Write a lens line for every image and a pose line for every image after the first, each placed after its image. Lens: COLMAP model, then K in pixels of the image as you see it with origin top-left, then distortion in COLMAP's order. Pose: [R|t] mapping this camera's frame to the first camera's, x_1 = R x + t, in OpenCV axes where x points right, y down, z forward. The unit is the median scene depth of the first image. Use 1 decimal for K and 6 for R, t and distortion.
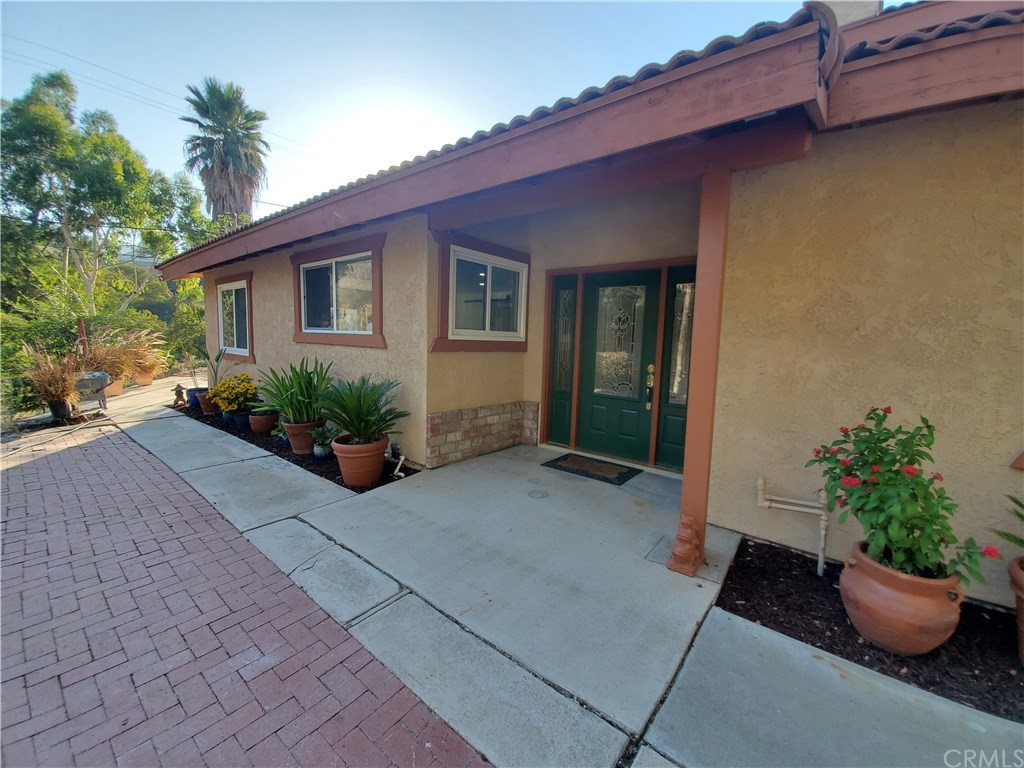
lens RADIAL K [[403.5, 0, 516.9], [0, 403.5, 378.2], [0, 0, 1]] dist [0.000938, -0.011266]
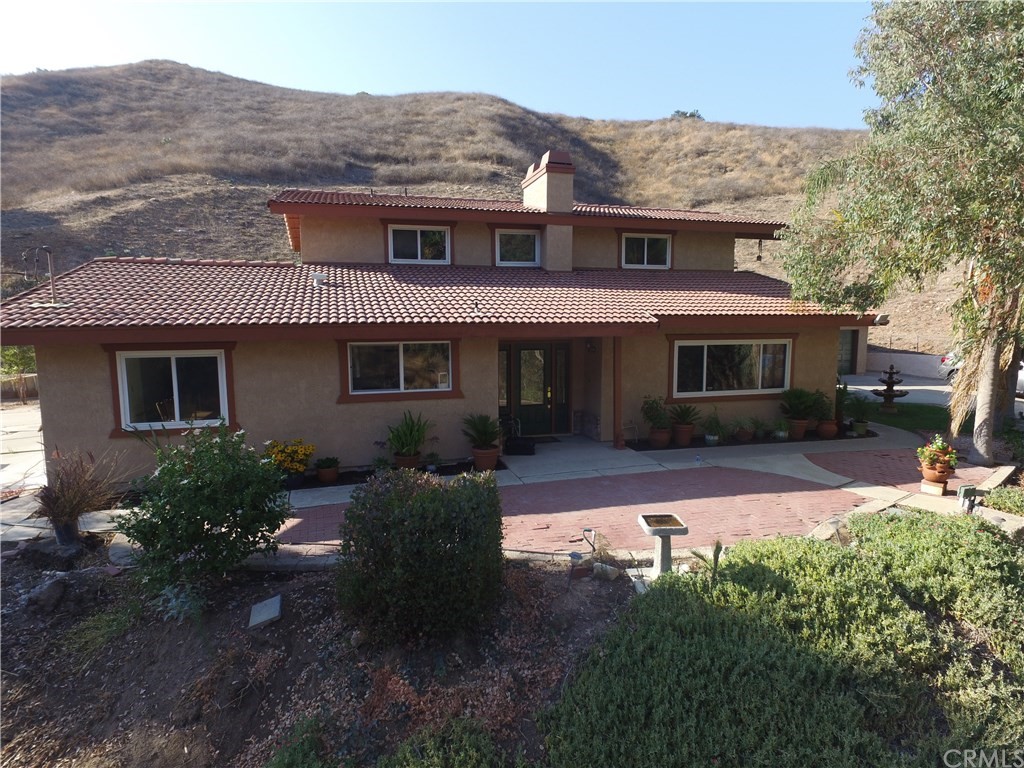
lens RADIAL K [[588.9, 0, 509.9], [0, 588.9, 388.4], [0, 0, 1]] dist [-0.014019, 0.001902]
pose [[0.568400, -0.132270, 0.812051, -2.825912], [0.106560, 0.990515, 0.086751, -0.389450], [-0.815823, 0.037222, 0.577103, -0.772285]]
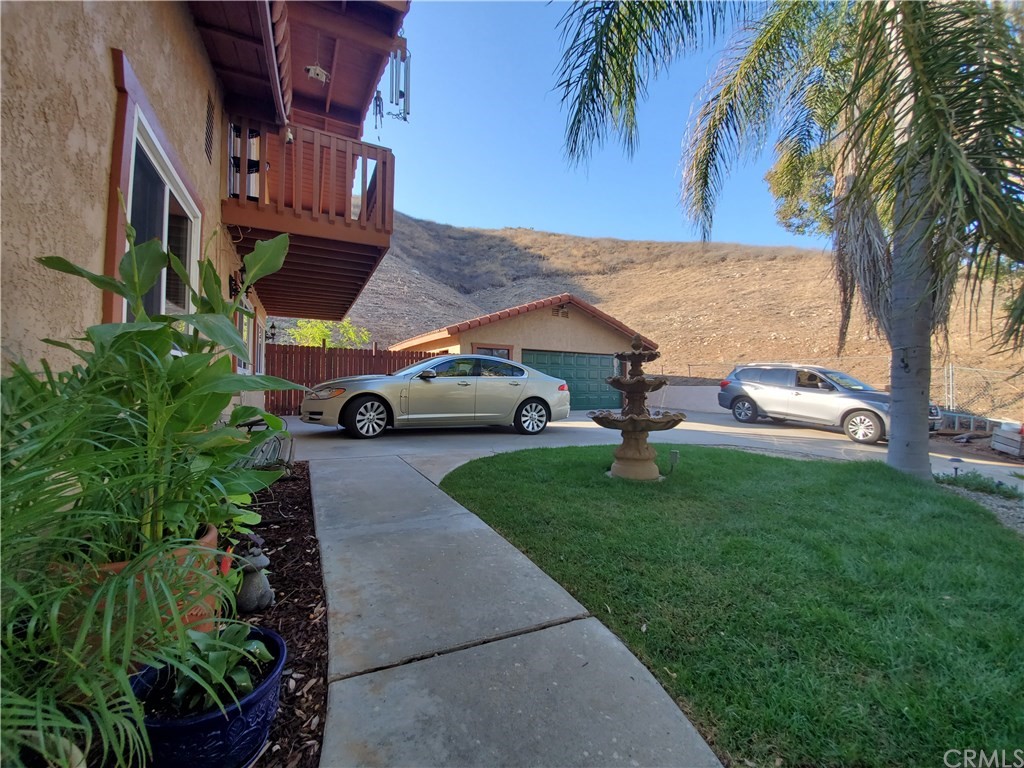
lens RADIAL K [[403.5, 0, 516.9], [0, 403.5, 378.2], [0, 0, 1]] dist [0.000938, -0.011266]
pose [[0.388015, -0.012772, 0.921564, 1.773672], [0.100527, 0.994525, -0.028543, 0.299859], [-0.916154, 0.103717, 0.387175, -0.686762]]
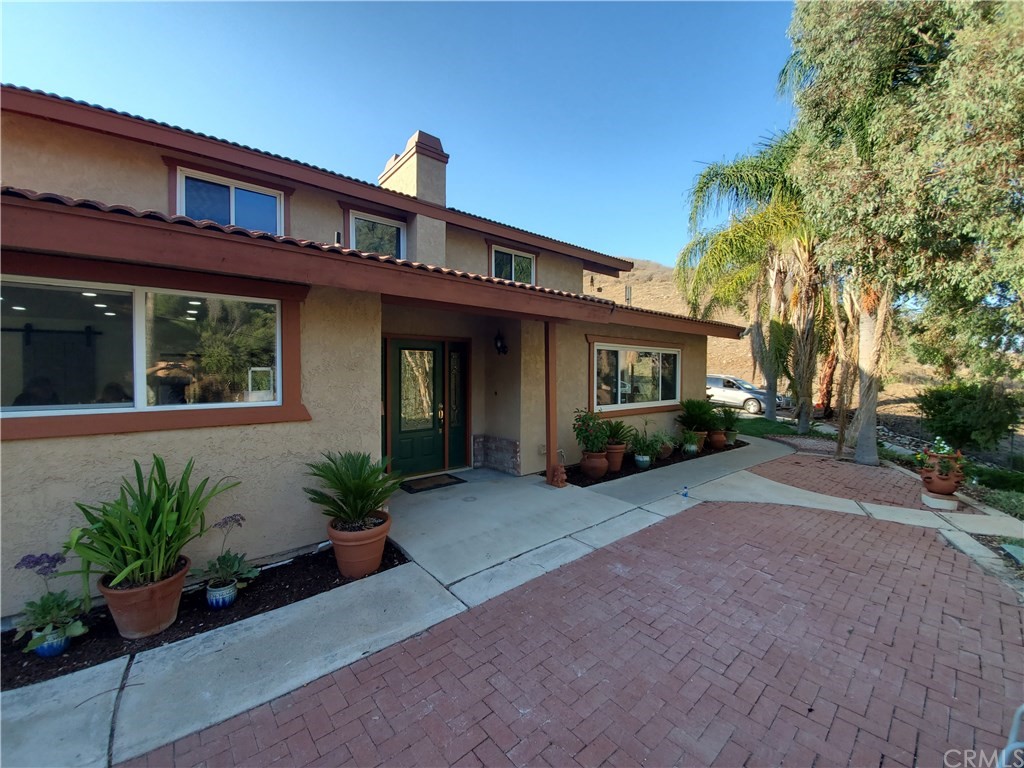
lens RADIAL K [[403.5, 0, 516.9], [0, 403.5, 378.2], [0, 0, 1]] dist [0.000938, -0.011266]
pose [[0.183705, -0.049048, 0.981757, -1.338302], [0.102841, 0.994232, 0.030428, -0.177139], [-0.977587, 0.095375, 0.187689, 0.515976]]
